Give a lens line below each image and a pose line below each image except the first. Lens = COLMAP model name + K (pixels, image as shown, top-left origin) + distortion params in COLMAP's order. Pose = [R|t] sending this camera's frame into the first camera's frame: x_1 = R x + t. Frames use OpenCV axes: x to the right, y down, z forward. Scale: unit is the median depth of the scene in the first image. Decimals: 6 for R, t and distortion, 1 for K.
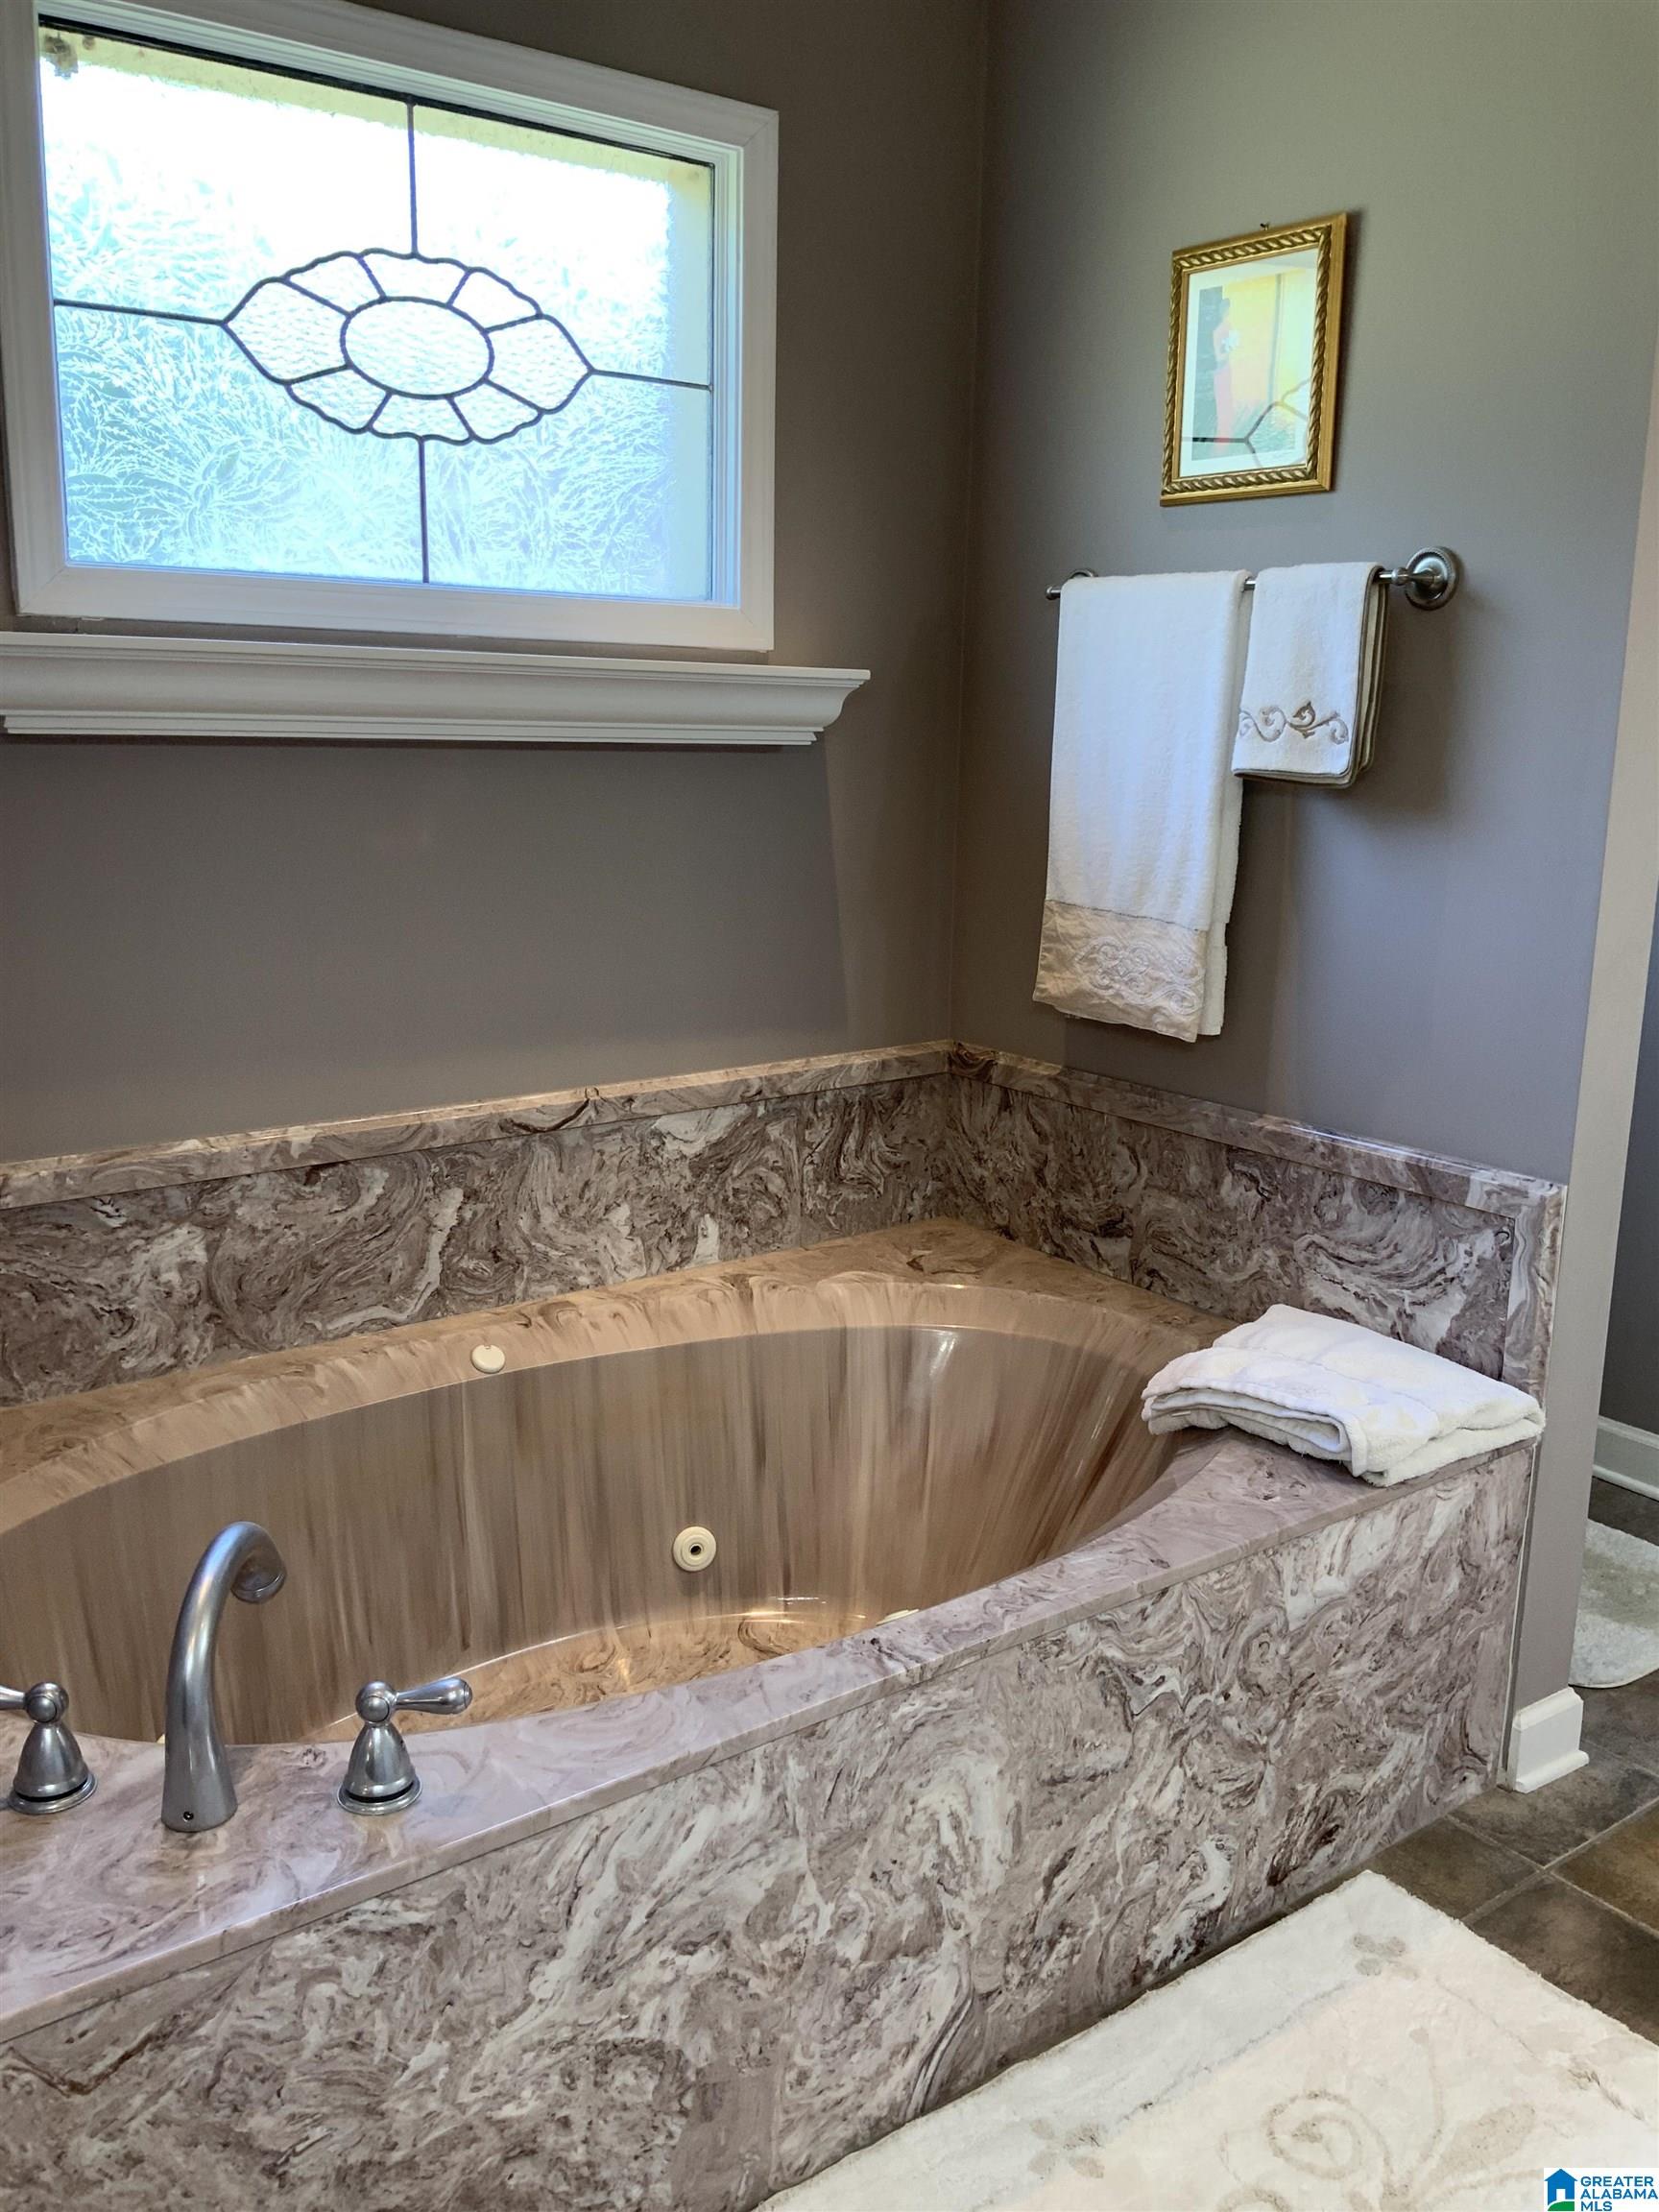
lens RADIAL K [[1839.9, 0, 830.6], [0, 1839.9, 1117.1], [0, 0, 1]] dist [0.036576, -0.061752]
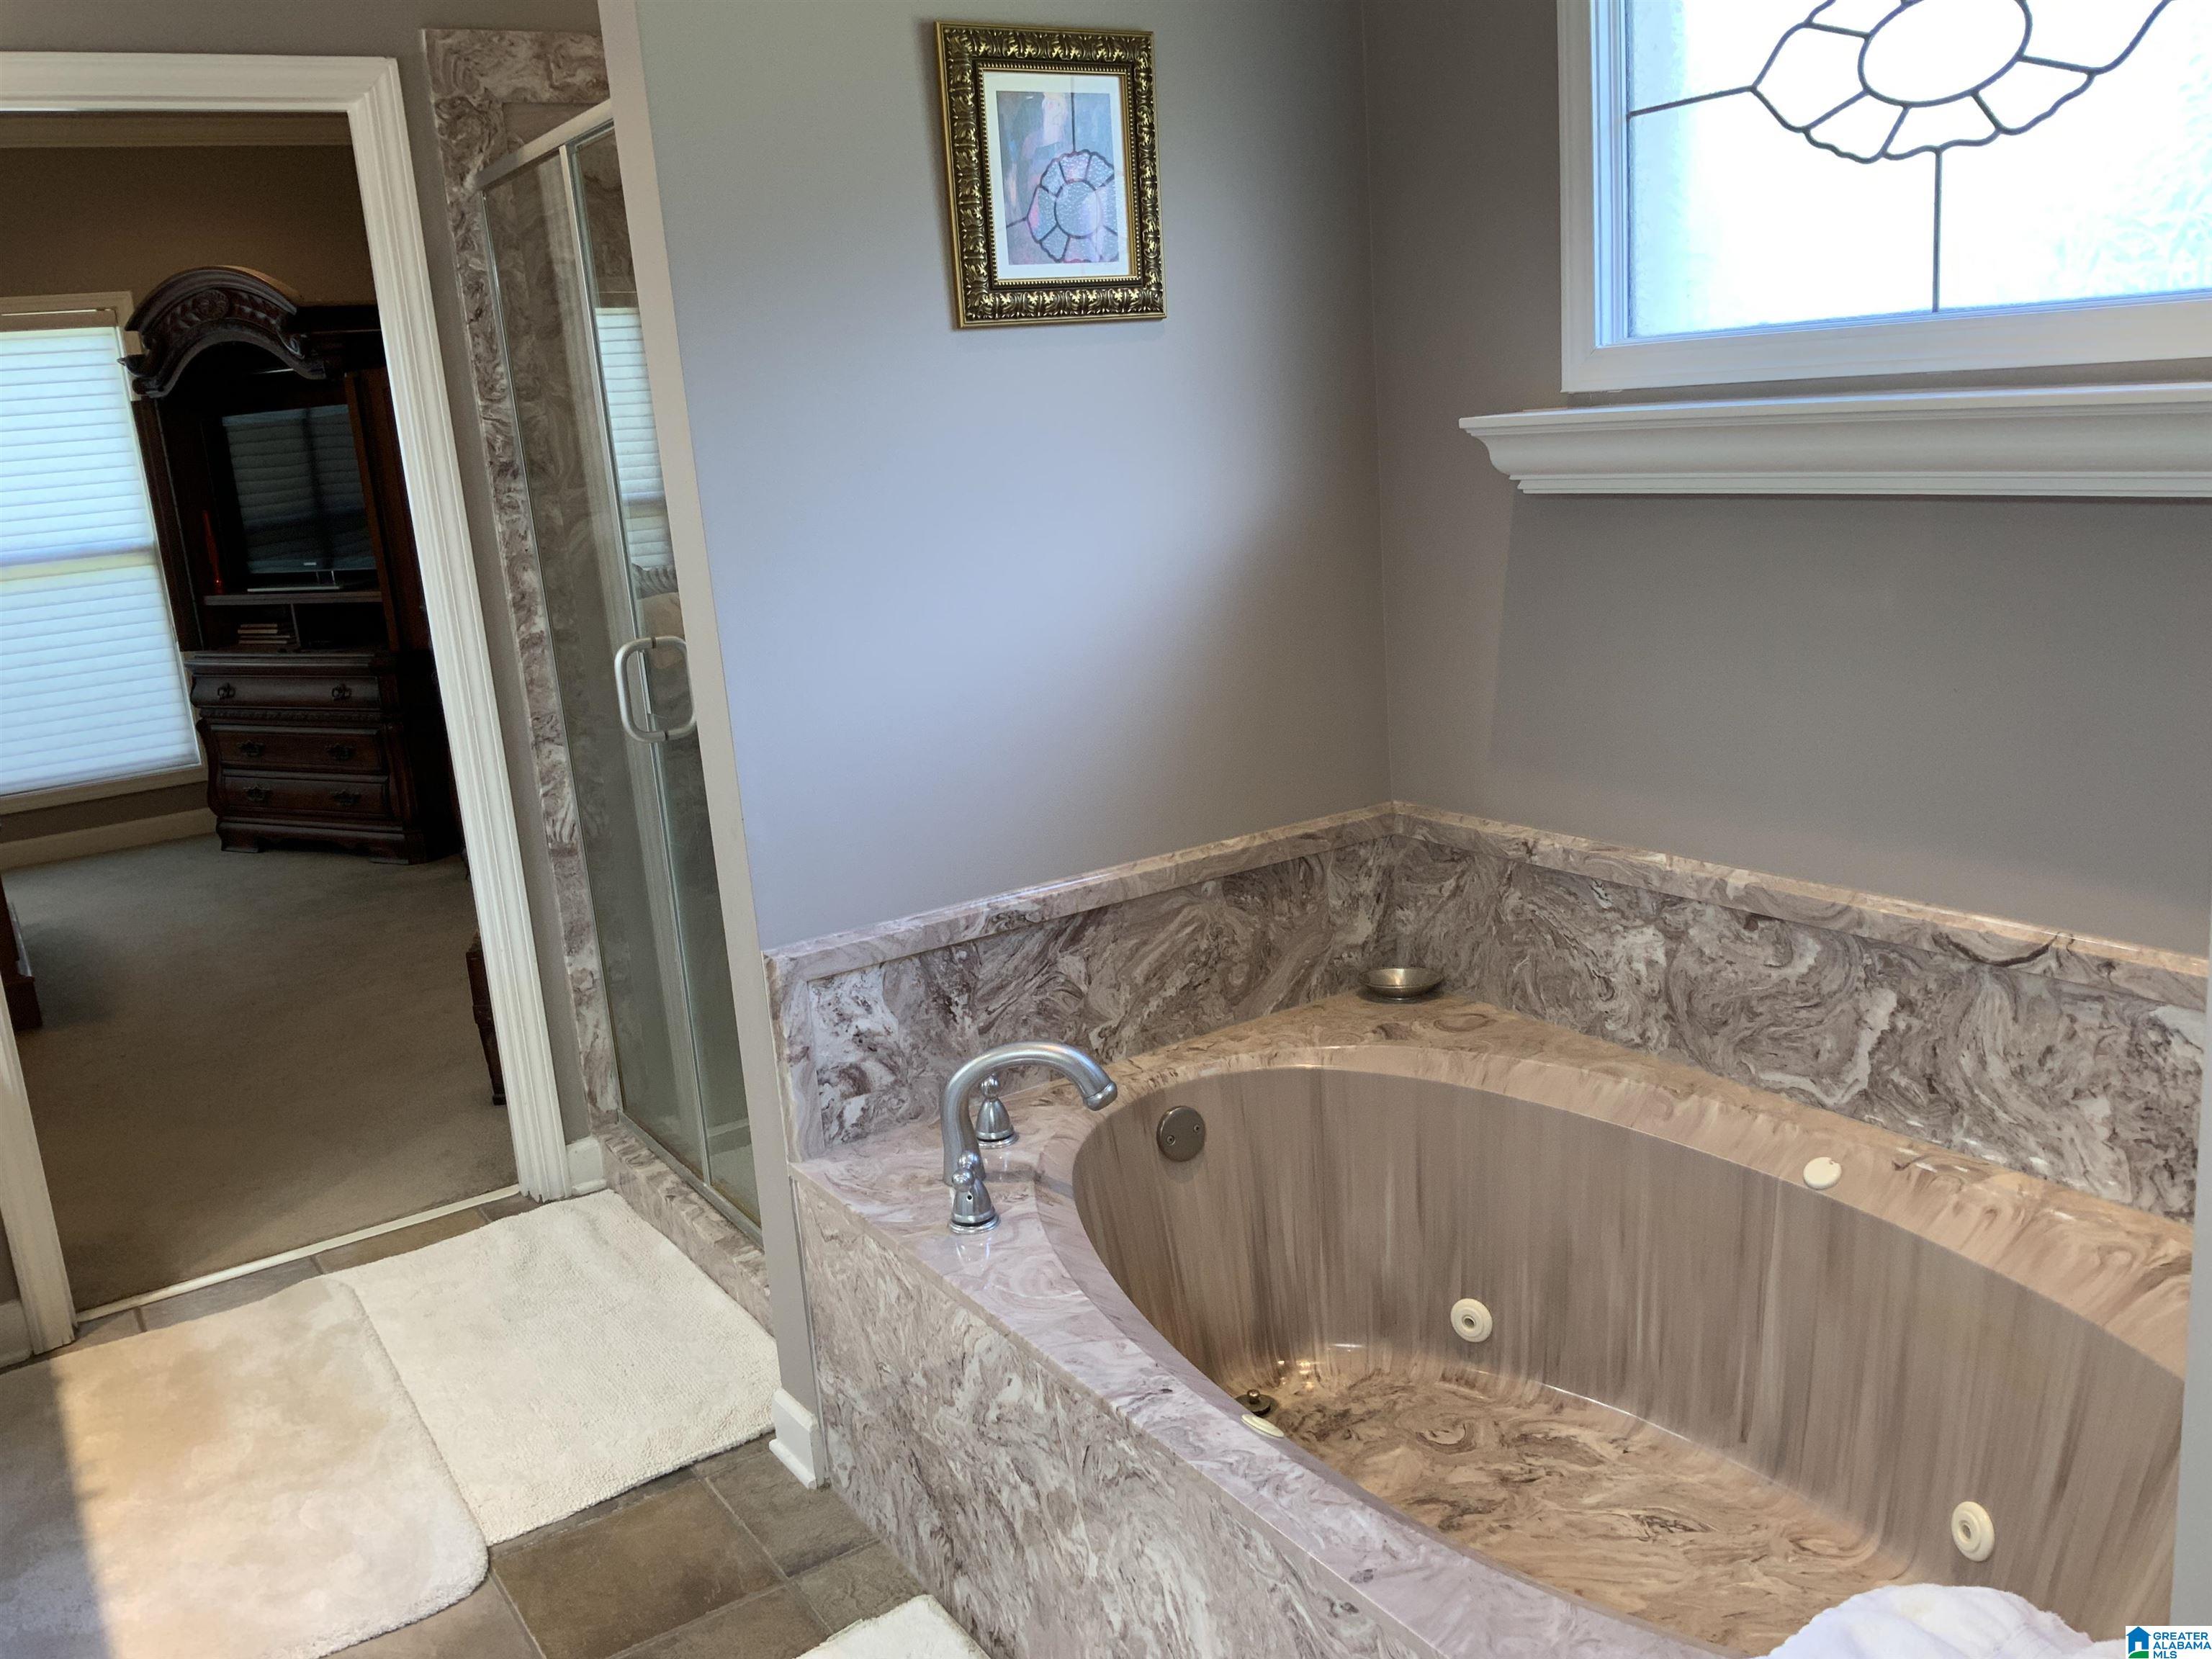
lens RADIAL K [[1839.9, 0, 1100.3], [0, 1839.9, 832.0], [0, 0, 1]] dist [0.036576, -0.061752]
pose [[-0.077877, 0.214288, -0.973661, 0.705837], [-0.146210, 0.963613, 0.223771, -0.186061], [0.986183, 0.159786, -0.043712, 0.672439]]
